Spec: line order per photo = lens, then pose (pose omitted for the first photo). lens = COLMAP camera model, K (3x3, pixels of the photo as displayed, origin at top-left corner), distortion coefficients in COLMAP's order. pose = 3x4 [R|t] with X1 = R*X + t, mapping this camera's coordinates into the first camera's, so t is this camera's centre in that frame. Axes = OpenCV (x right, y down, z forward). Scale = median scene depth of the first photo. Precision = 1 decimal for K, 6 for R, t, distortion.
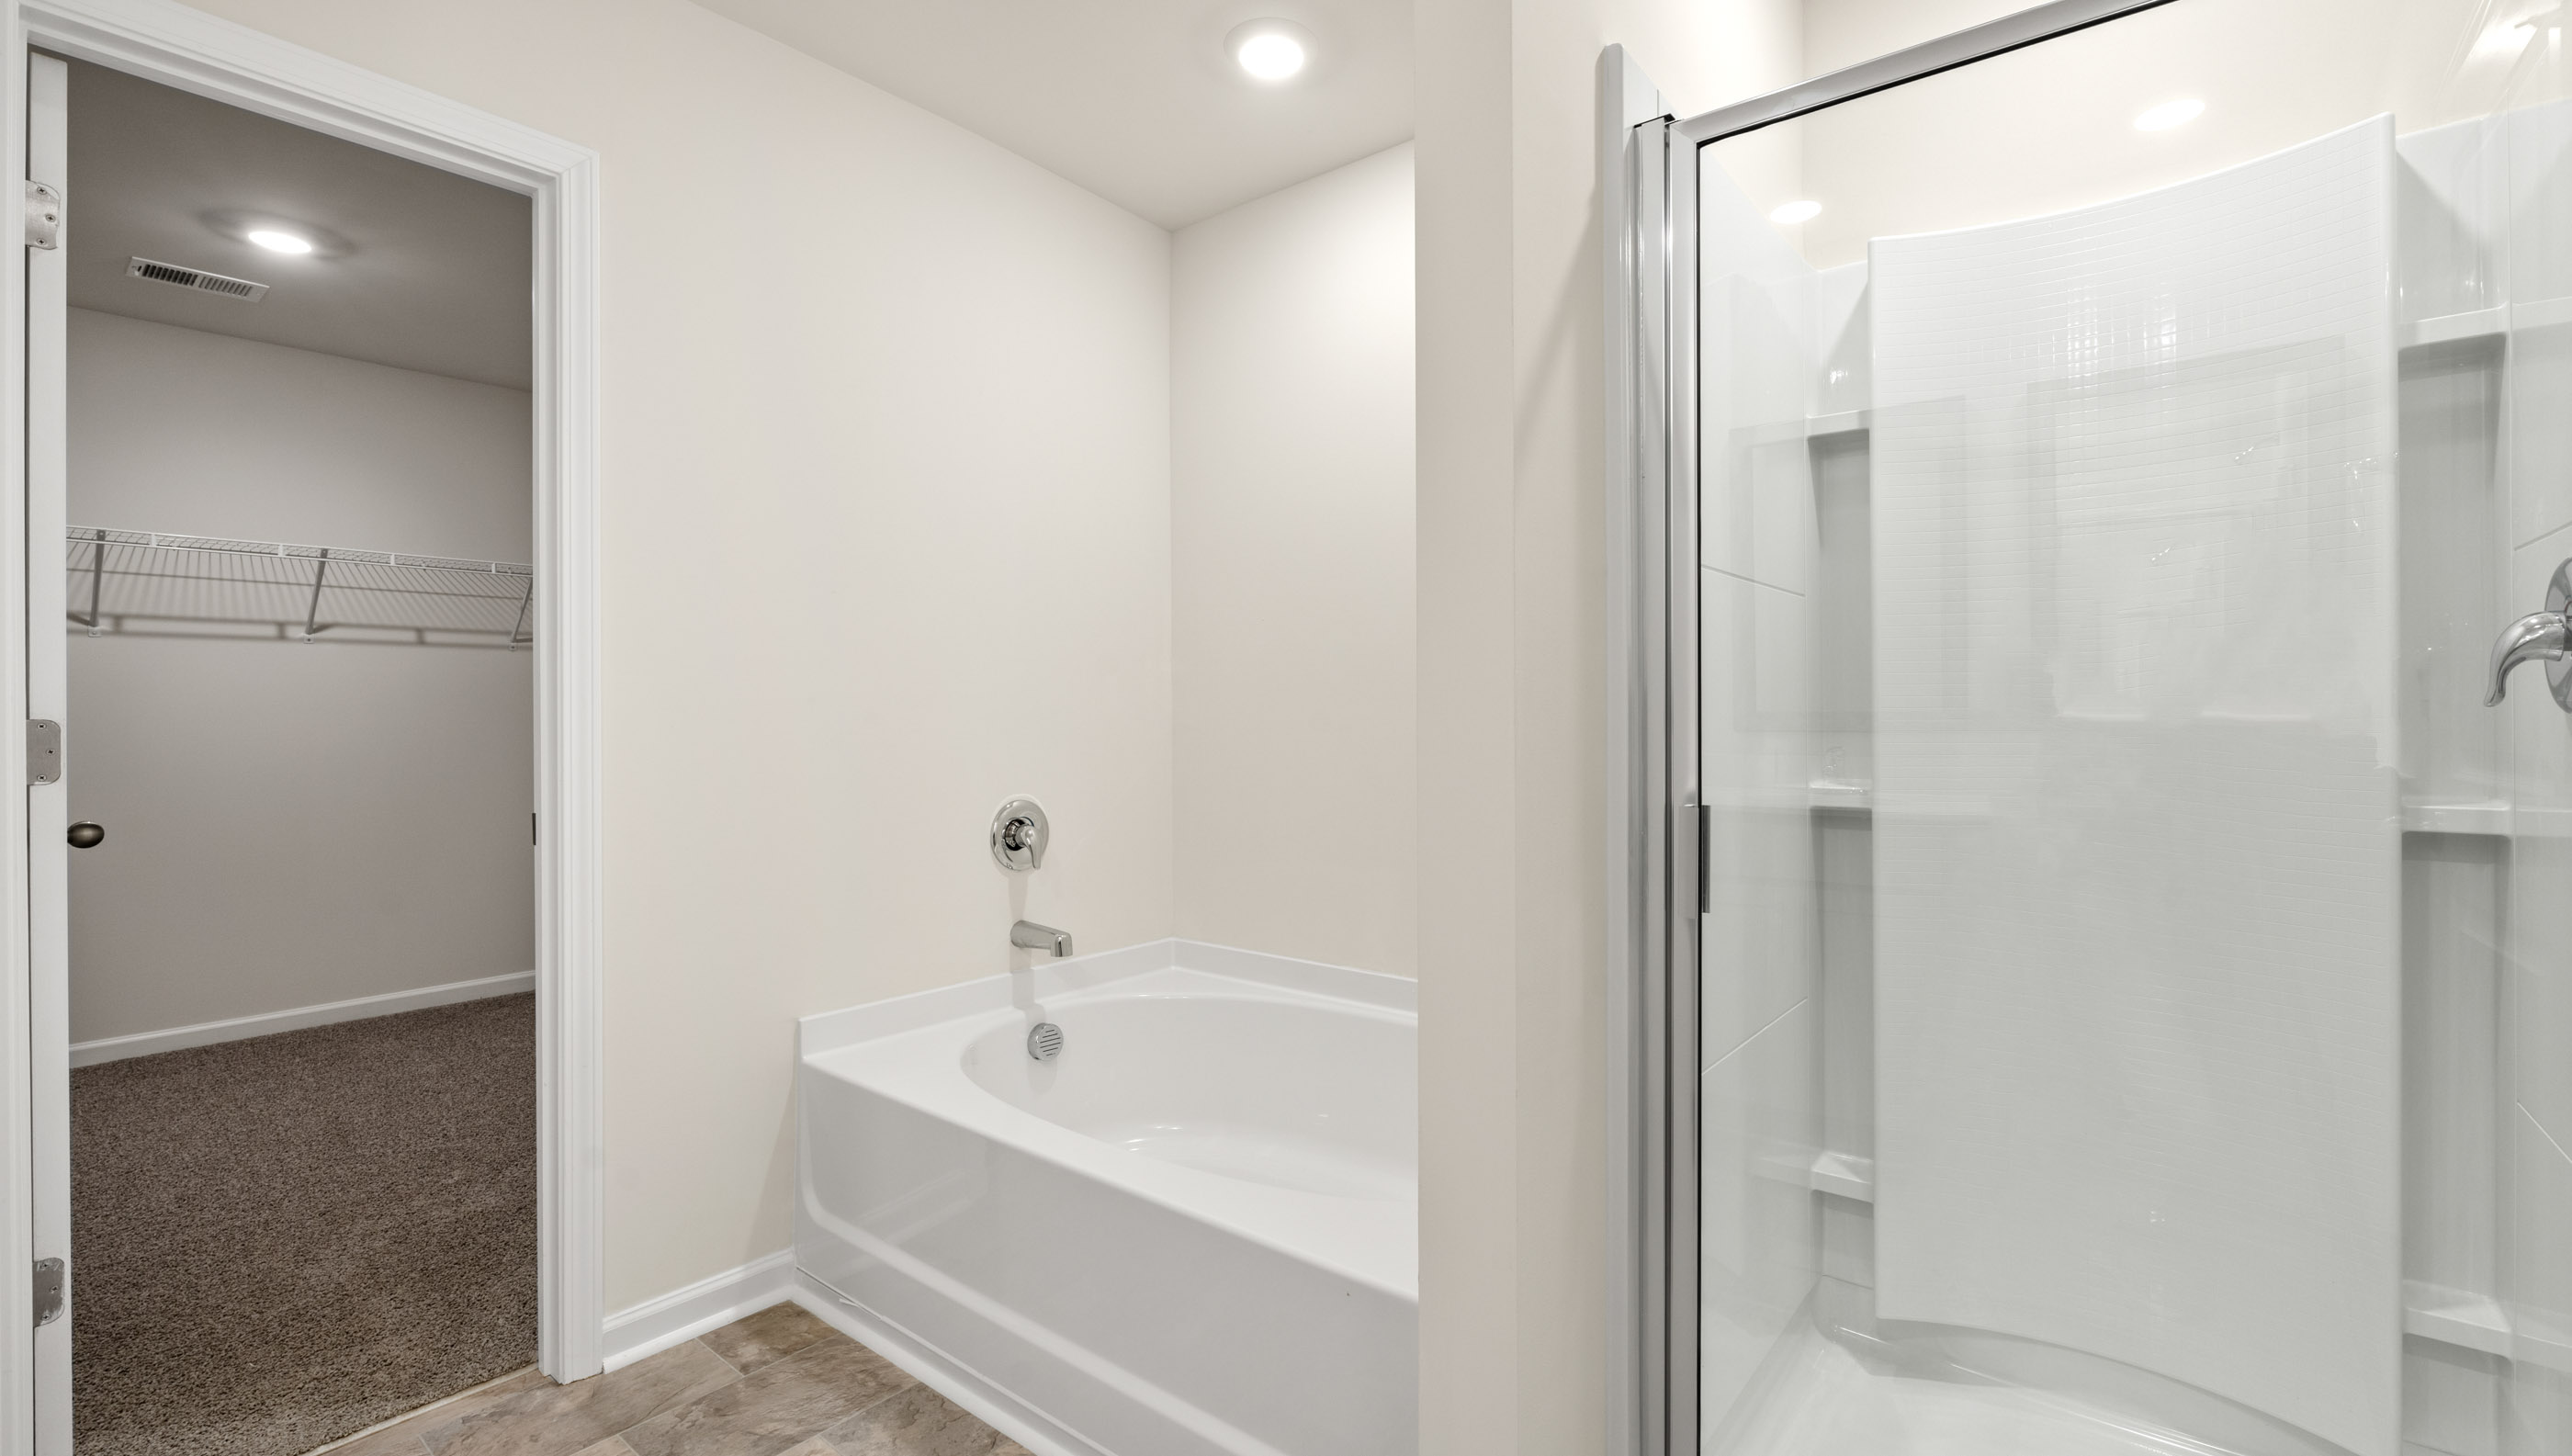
lens RADIAL K [[1122.8, 0, 1275.1], [0, 1122.8, 725.4], [0, 0, 1]] dist [0.002882, -0.000661]
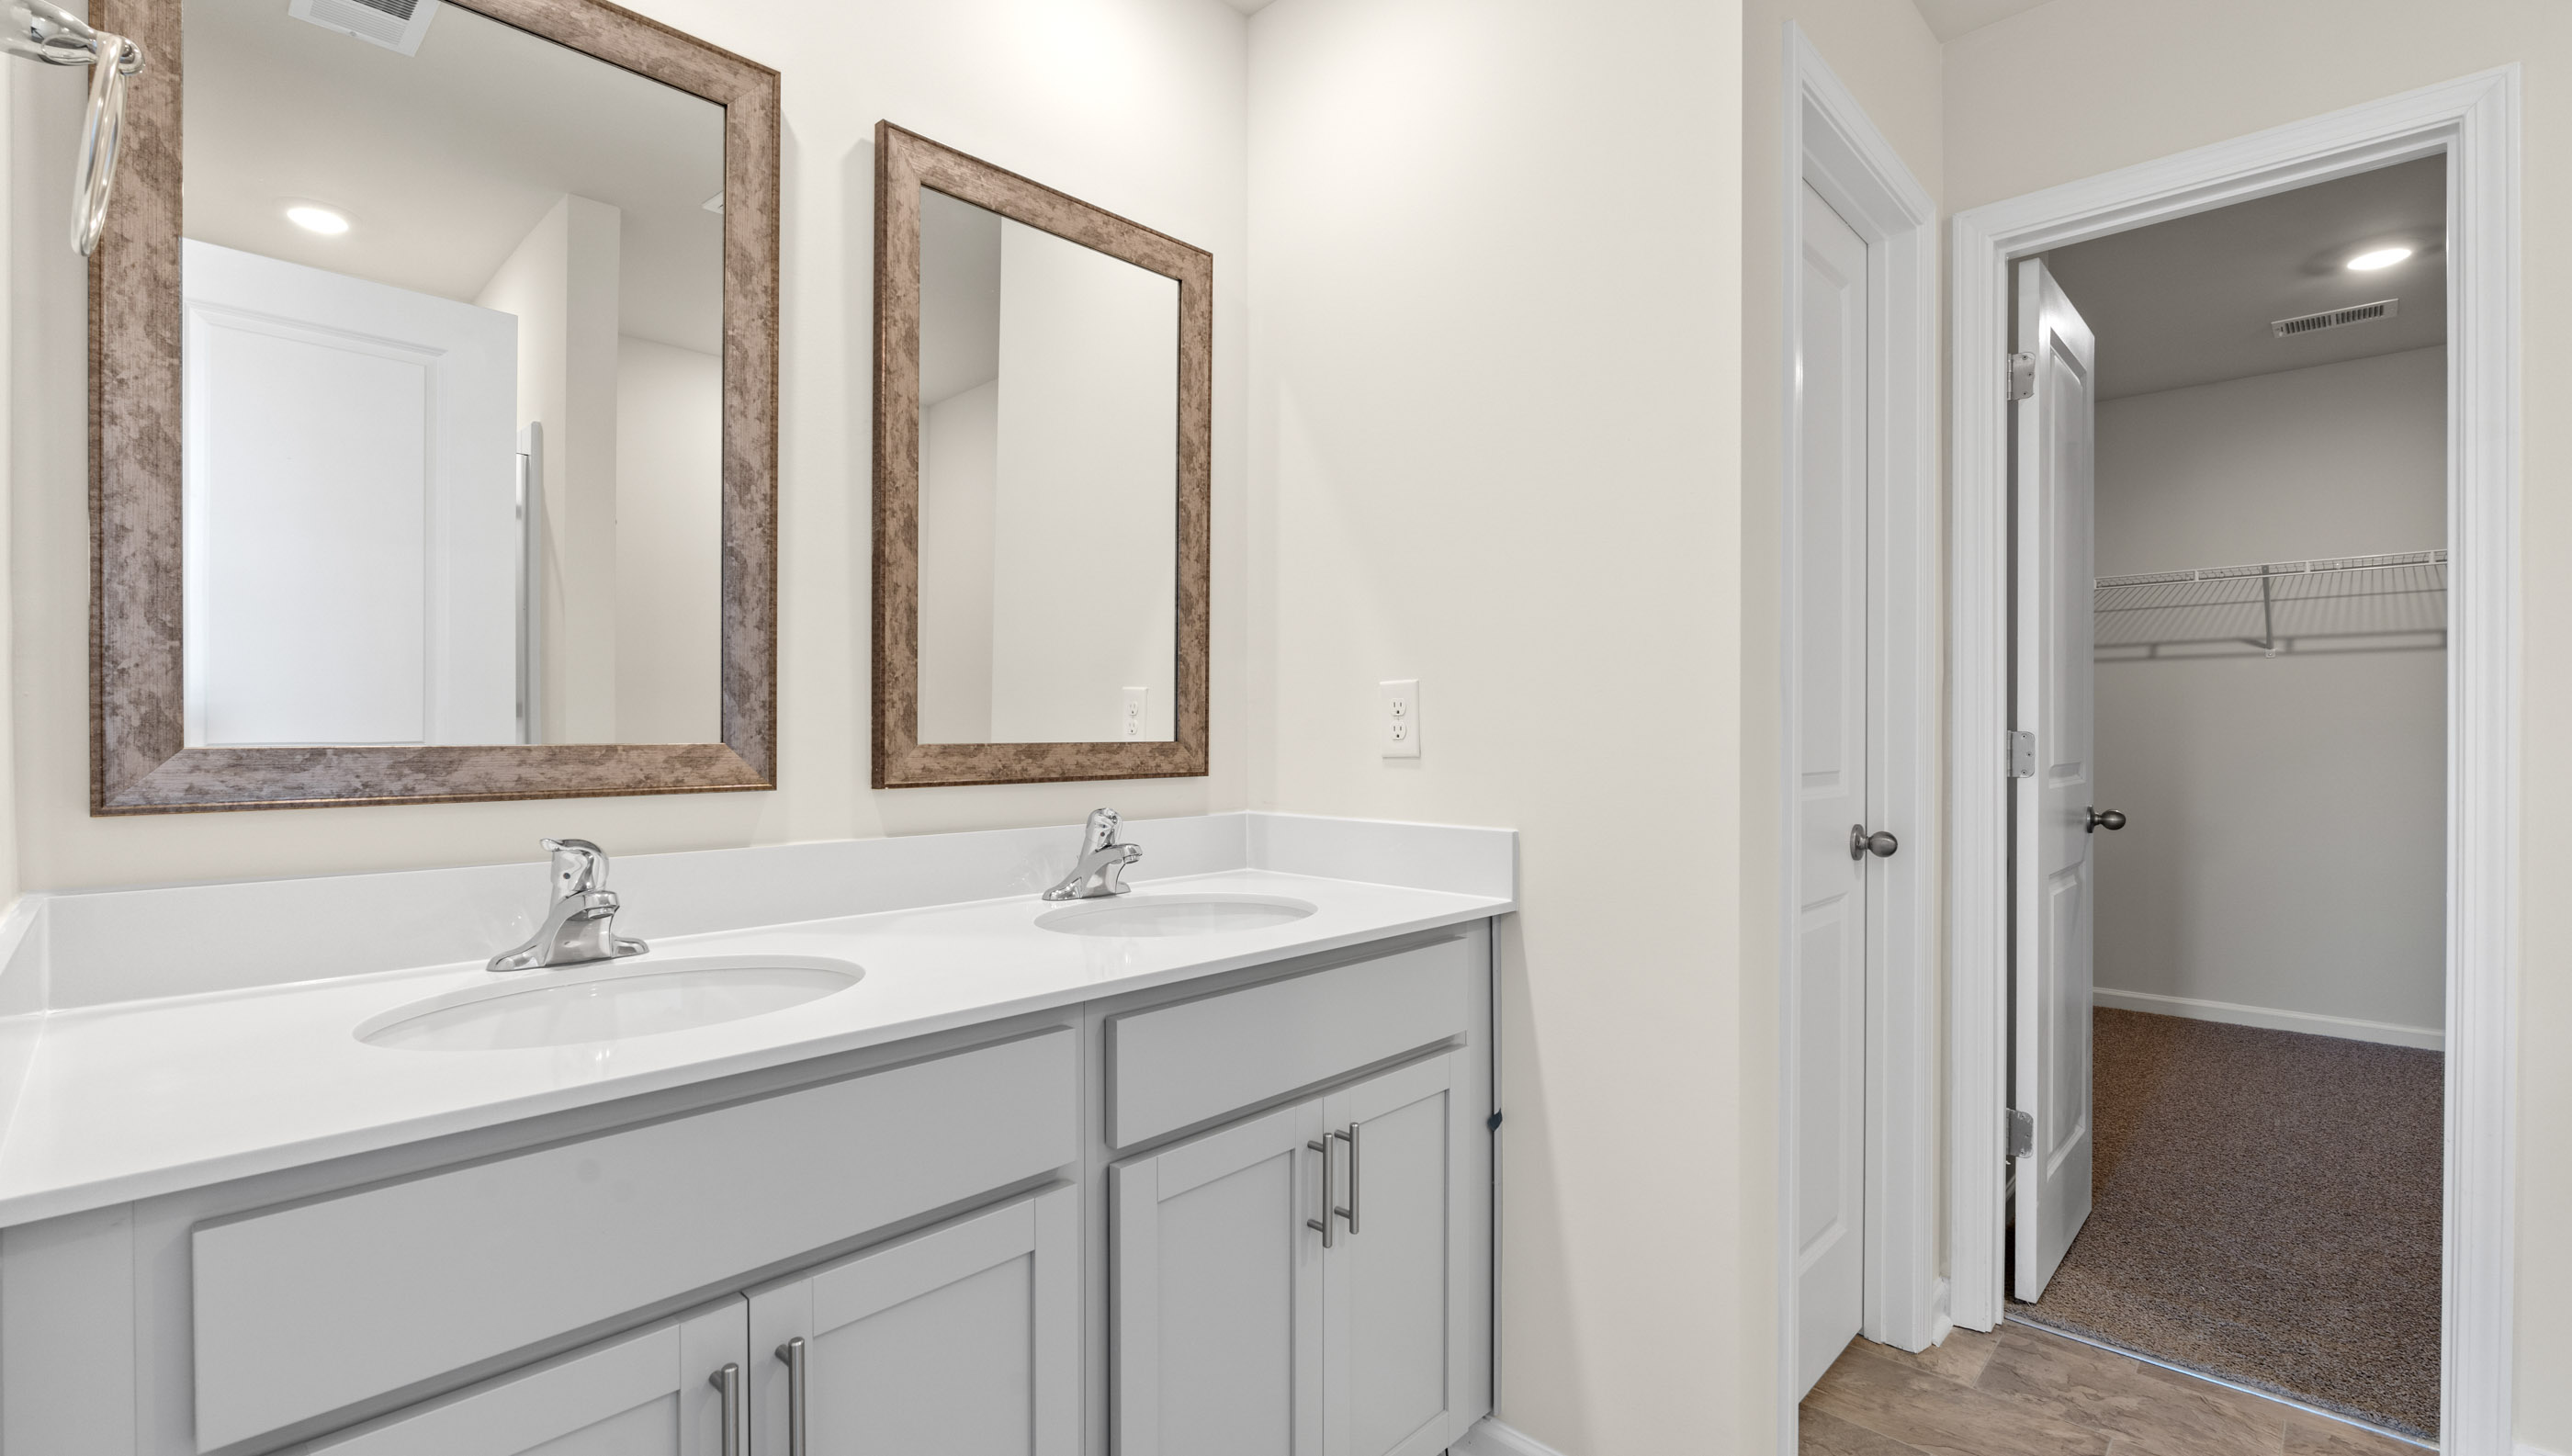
lens RADIAL K [[1122.8, 0, 1289.8], [0, 1122.8, 744.8], [0, 0, 1]] dist [0.002882, -0.000661]
pose [[-0.058598, 0.014283, -0.998179, 0.208628], [-0.004918, 0.999881, 0.014596, -0.002595], [0.998270, 0.005765, -0.058521, 0.090697]]
